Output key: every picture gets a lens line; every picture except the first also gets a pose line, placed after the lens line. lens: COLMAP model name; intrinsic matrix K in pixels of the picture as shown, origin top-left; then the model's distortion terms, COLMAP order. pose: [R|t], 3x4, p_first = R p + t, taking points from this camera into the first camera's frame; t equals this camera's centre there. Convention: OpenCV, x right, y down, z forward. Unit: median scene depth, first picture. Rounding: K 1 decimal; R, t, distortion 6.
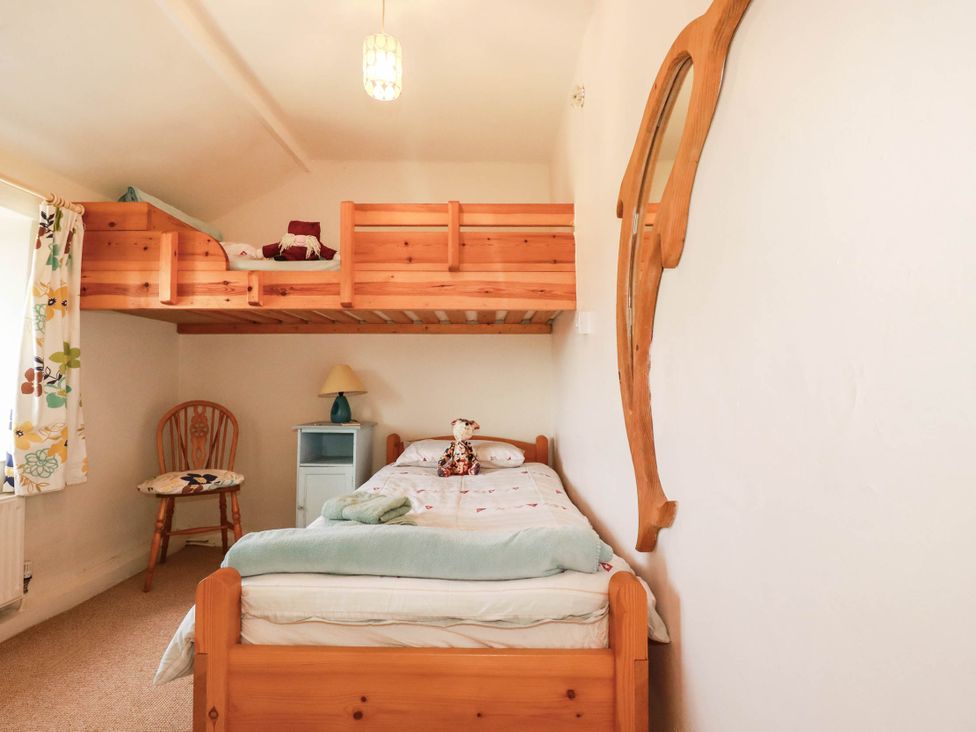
lens RADIAL K [[509.9, 0, 488.0], [0, 509.9, 366.0], [0, 0, 1]] dist [0.003189, -0.014296]
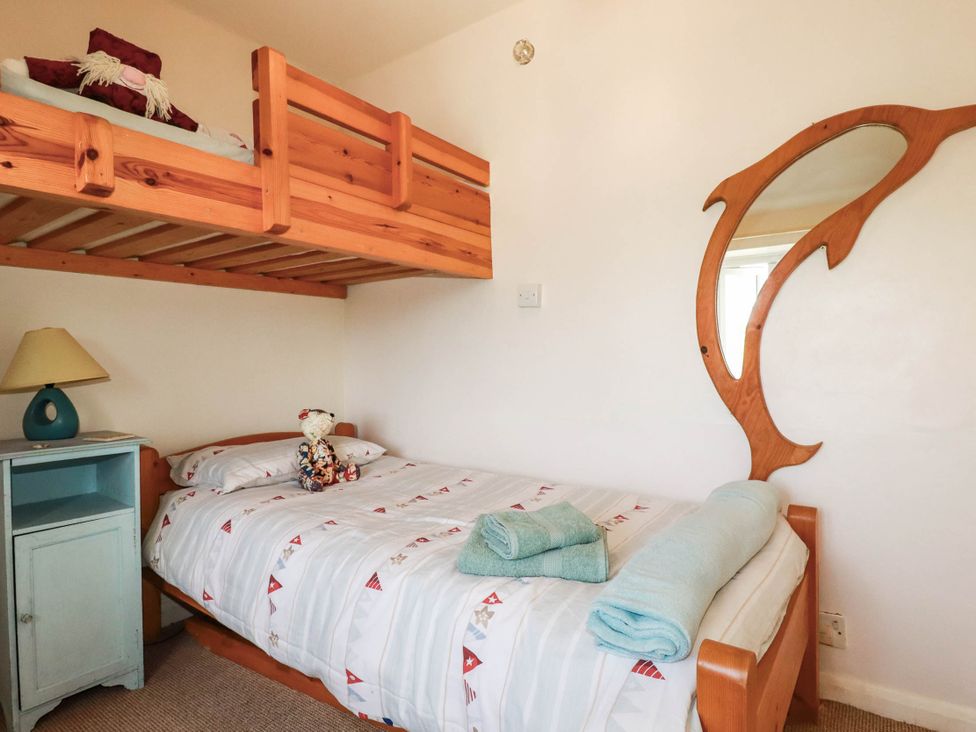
lens RADIAL K [[544.5, 0, 488.0], [0, 544.5, 366.0], [0, 0, 1]] dist [0.002116, -0.014777]
pose [[0.578149, -0.022442, 0.815622, -0.638133], [-0.016791, 0.999083, 0.039393, 0.009469], [-0.815758, -0.036470, 0.577242, 0.422249]]
